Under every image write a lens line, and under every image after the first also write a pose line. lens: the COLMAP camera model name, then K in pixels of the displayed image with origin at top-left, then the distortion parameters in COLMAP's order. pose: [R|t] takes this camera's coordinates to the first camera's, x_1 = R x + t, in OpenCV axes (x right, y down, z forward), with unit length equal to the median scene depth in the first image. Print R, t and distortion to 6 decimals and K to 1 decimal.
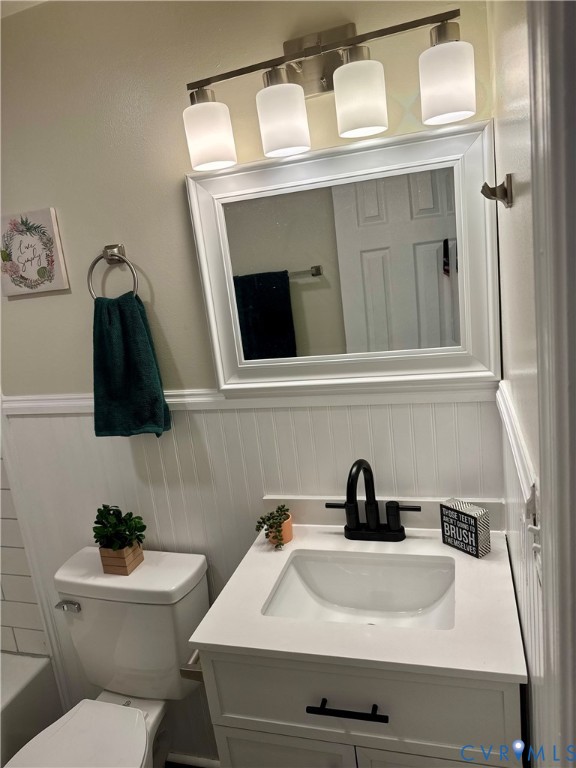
lens RADIAL K [[540.9, 0, 291.1], [0, 540.9, 385.9], [0, 0, 1]] dist [0.029104, -0.066390]
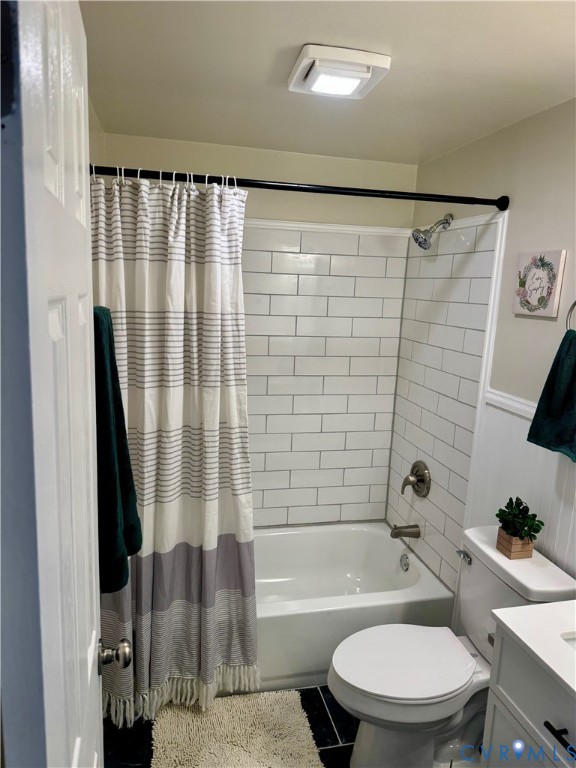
lens RADIAL K [[540.9, 0, 291.1], [0, 540.9, 385.9], [0, 0, 1]] dist [0.029104, -0.066390]
pose [[0.493671, 0.286550, -0.821084, 0.323256], [-0.287607, 0.944824, 0.156812, -0.057094], [0.820714, 0.158736, 0.548846, -0.103202]]
